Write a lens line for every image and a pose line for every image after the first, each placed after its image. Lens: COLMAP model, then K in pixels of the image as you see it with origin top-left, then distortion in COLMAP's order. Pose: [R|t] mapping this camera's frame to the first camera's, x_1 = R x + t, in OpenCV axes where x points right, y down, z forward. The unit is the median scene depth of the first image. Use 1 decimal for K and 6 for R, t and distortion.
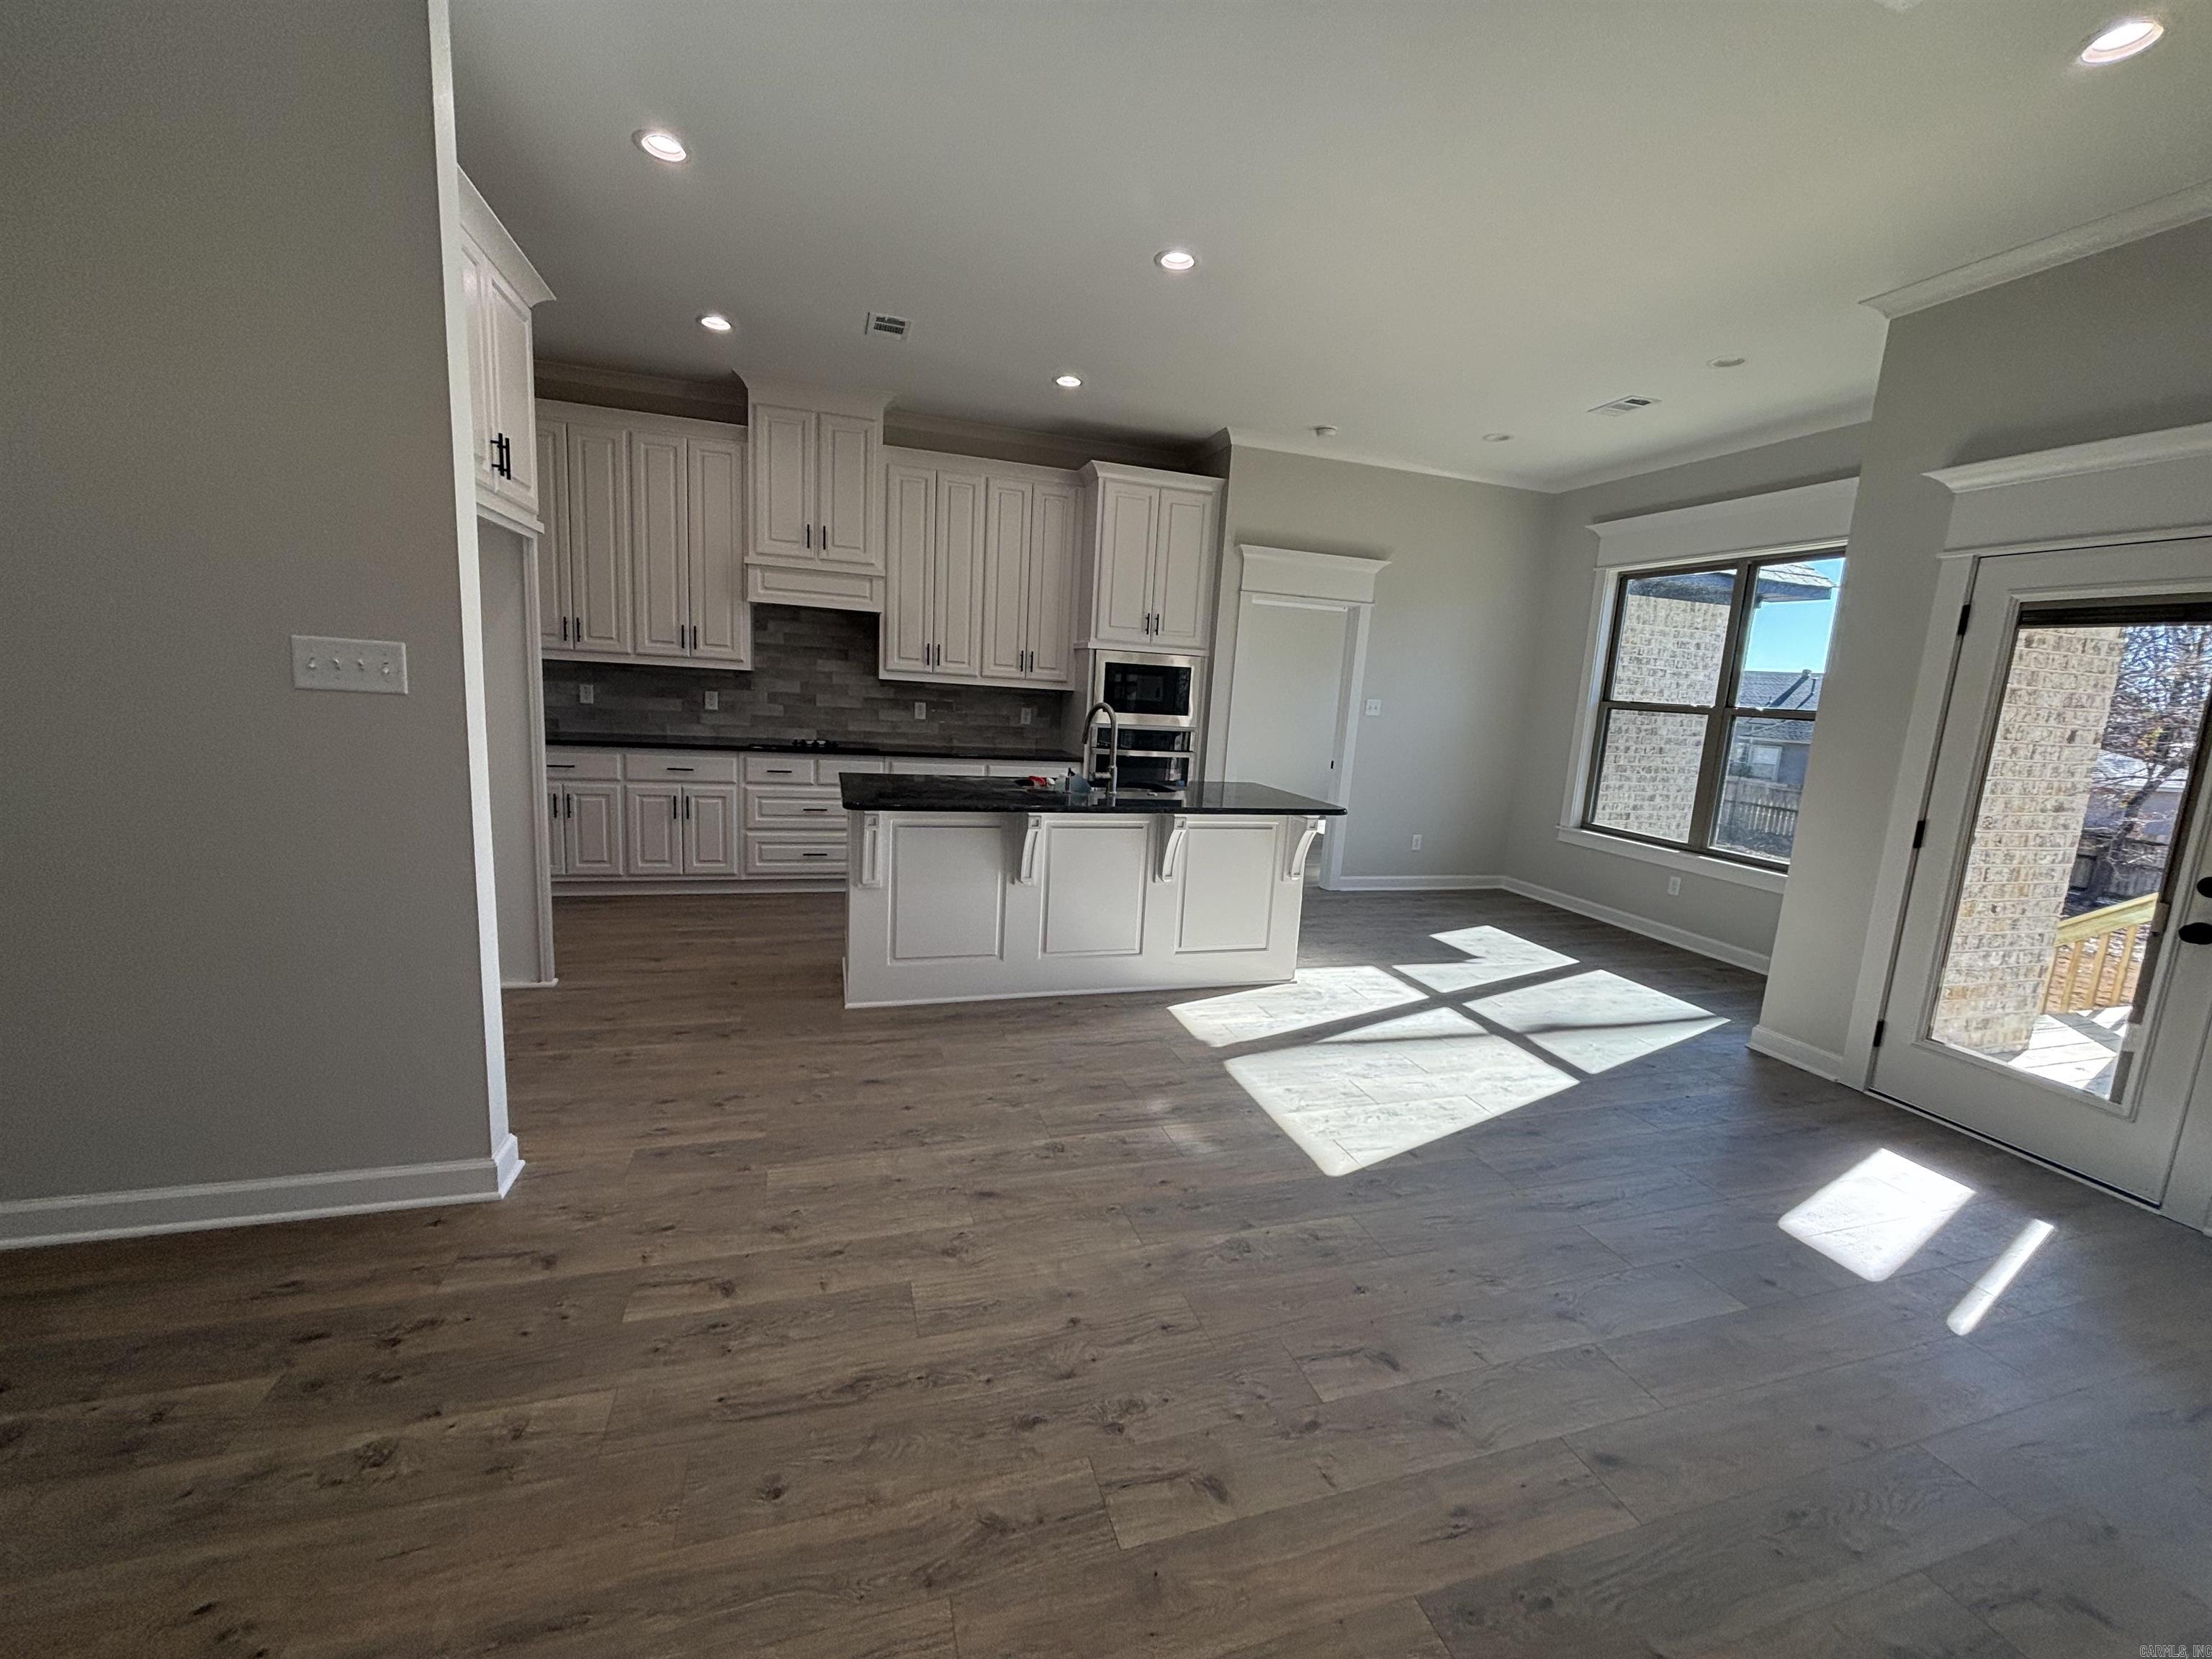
lens RADIAL K [[888.5, 0, 1119.7], [0, 888.5, 834.3], [0, 0, 1]] dist [0.000477, -0.000134]
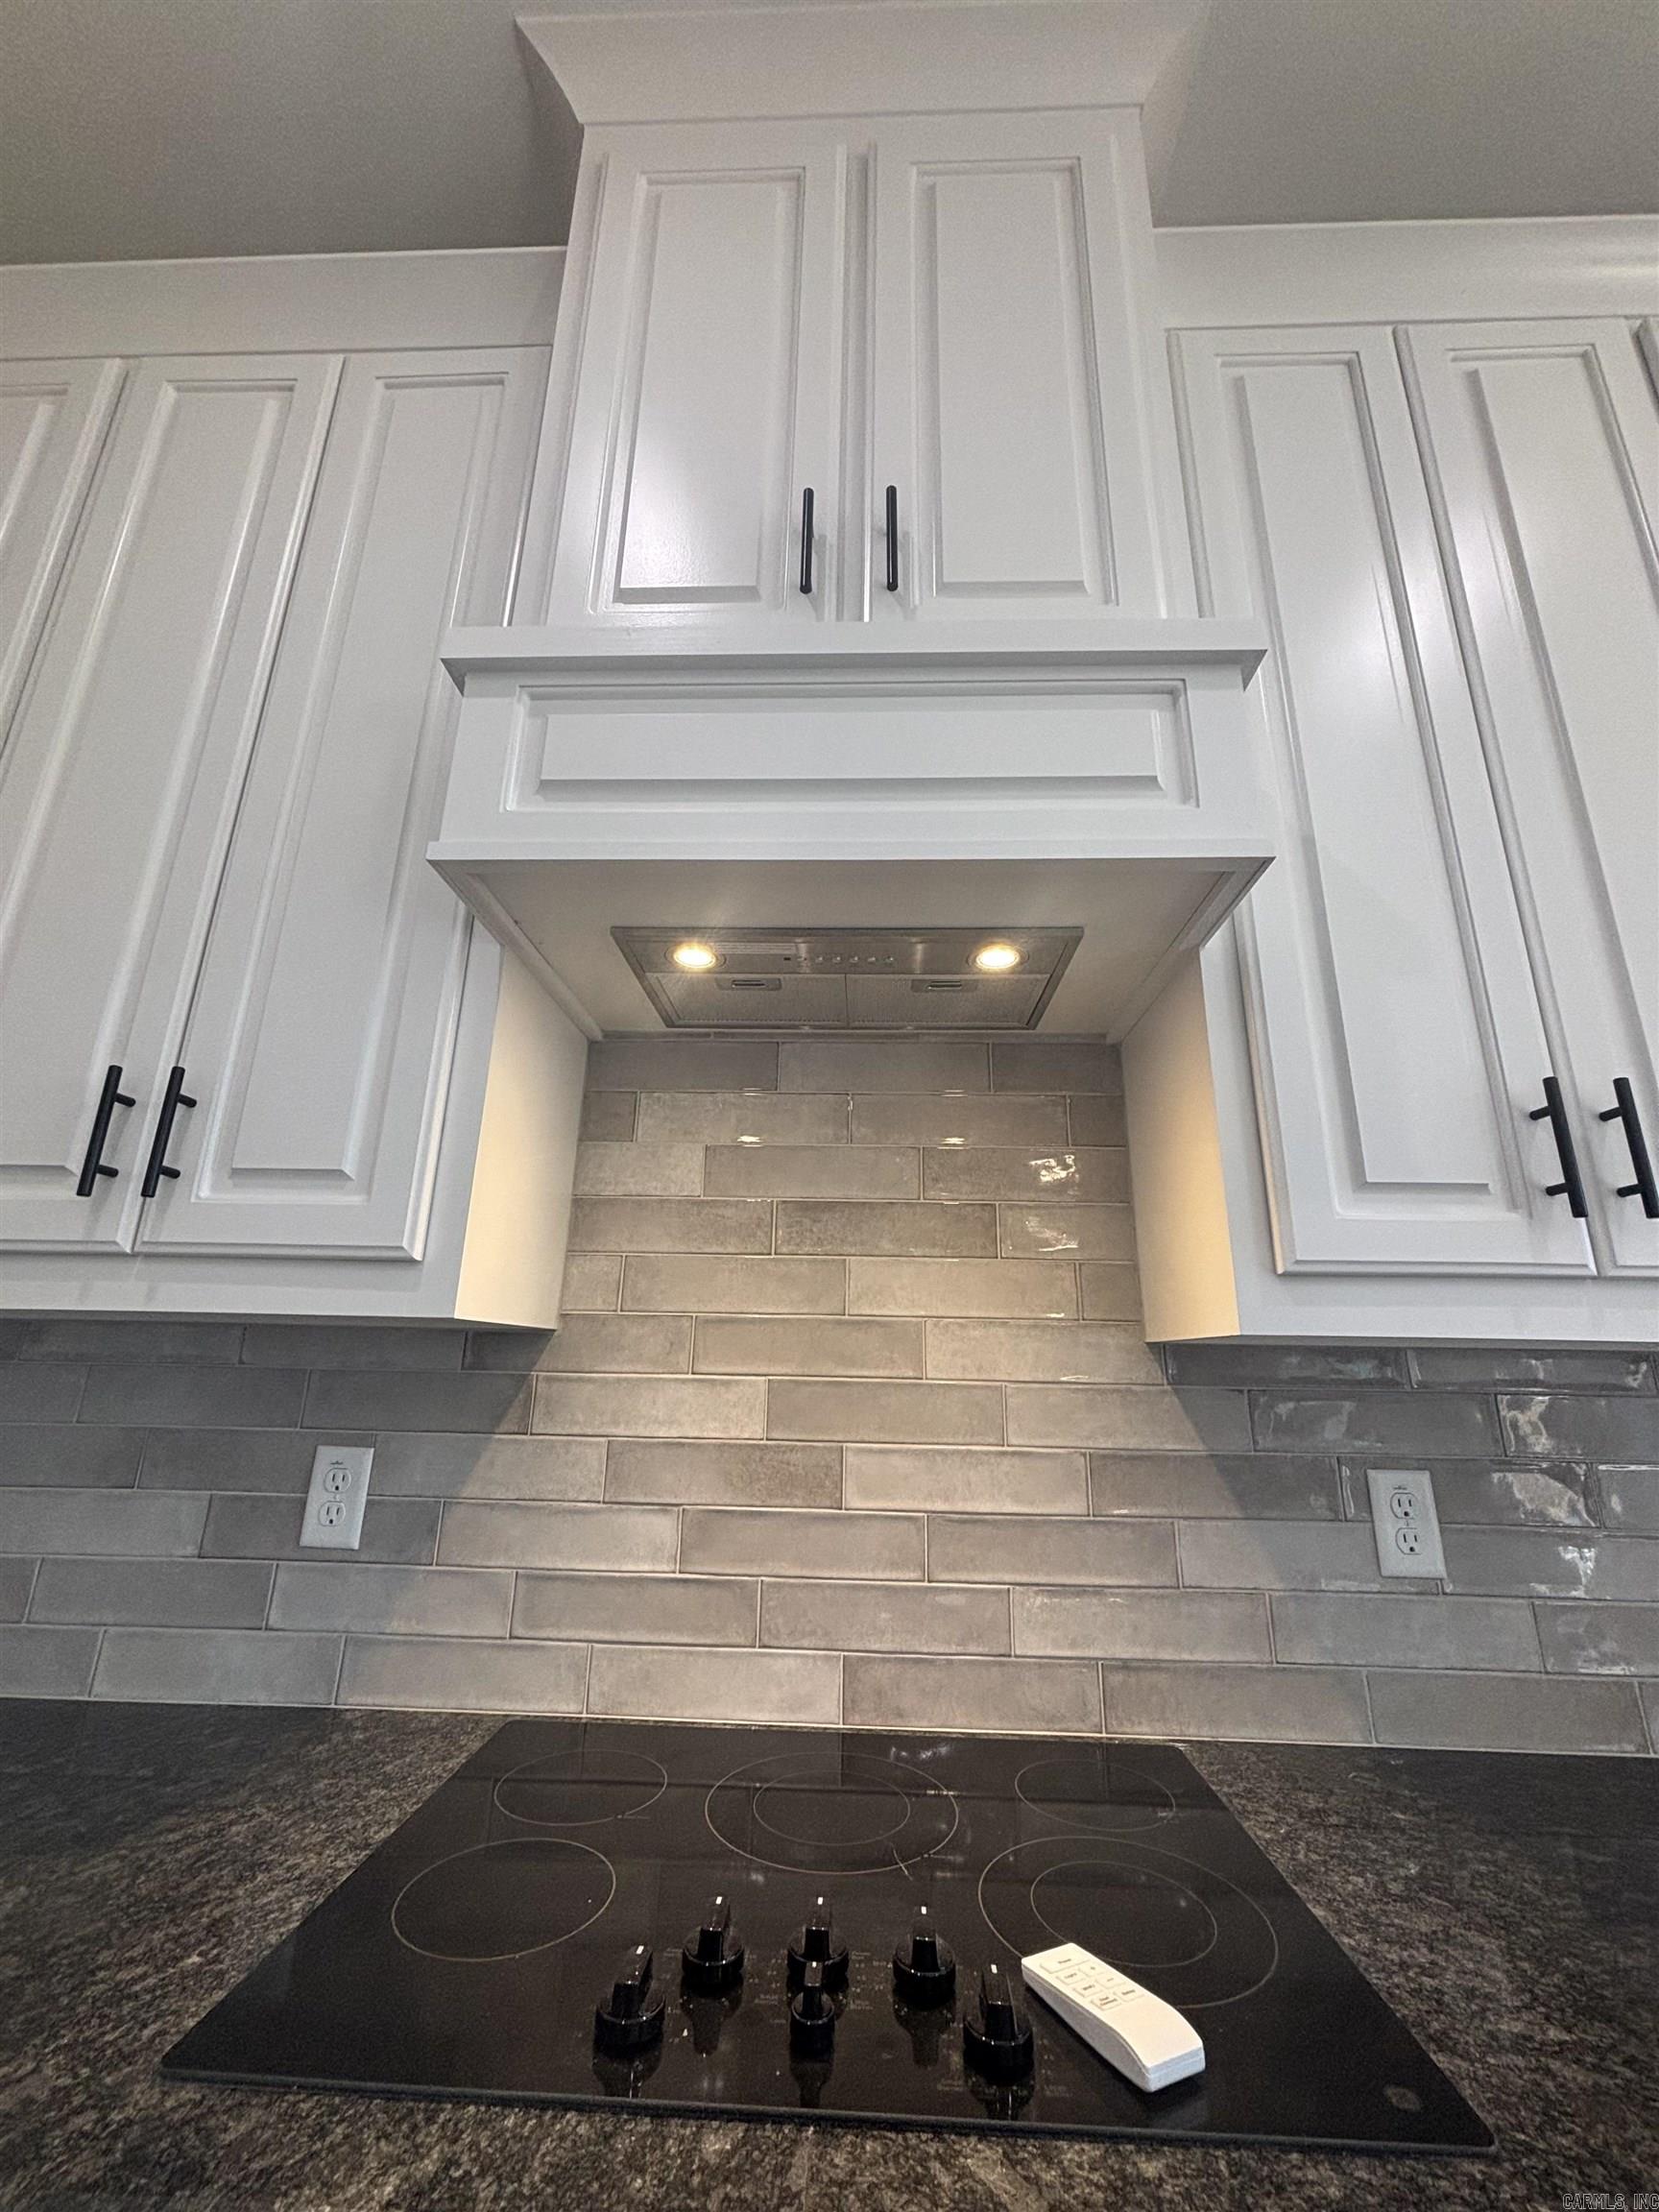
lens RADIAL K [[888.5, 0, 835.9], [0, 888.5, 1106.7], [0, 0, 1]] dist [0.000477, -0.000134]
pose [[0.940085, -0.138378, -0.311595, -0.280301], [-0.018510, 0.891867, -0.451918, -0.139226], [0.340437, 0.430609, 0.835870, 0.828667]]
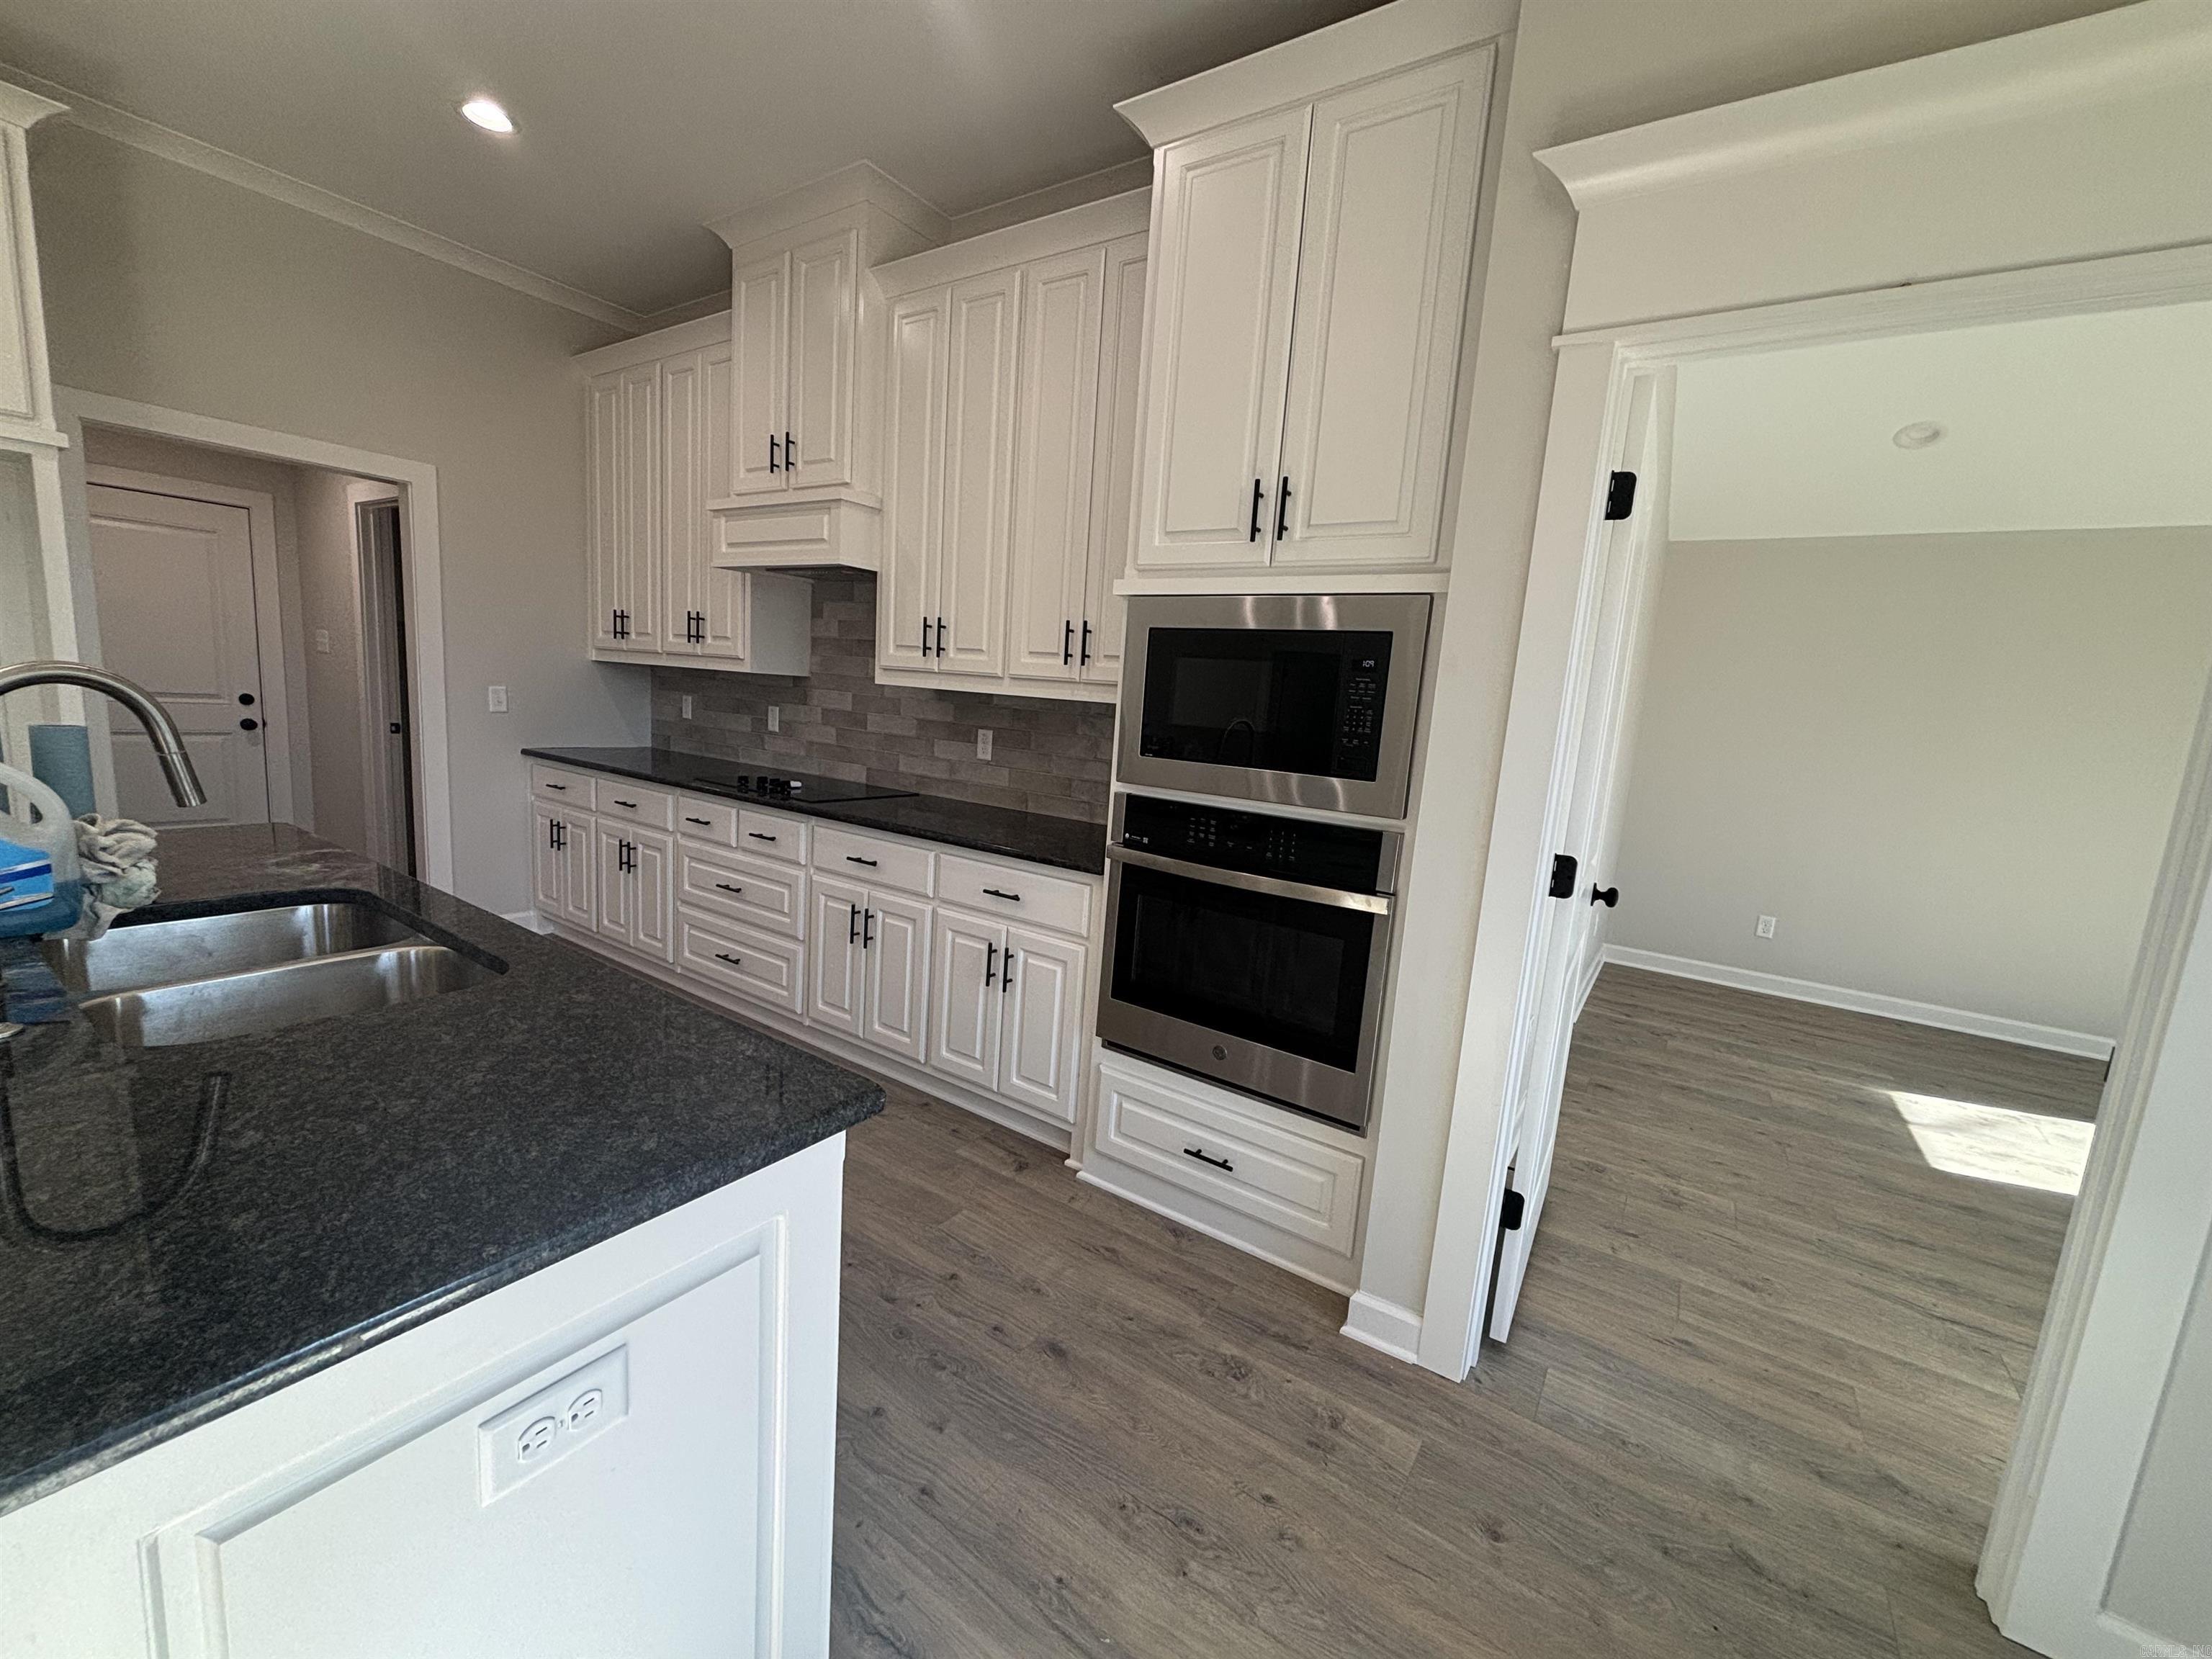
lens RADIAL K [[888.5, 0, 1105.7], [0, 888.5, 819.7], [0, 0, 1]] dist [0.000477, -0.000134]
pose [[0.620265, 0.094781, -0.778645, 0.279231], [-0.166266, 0.986003, -0.012425, -0.104231], [0.766568, 0.137169, 0.627342, 0.756882]]
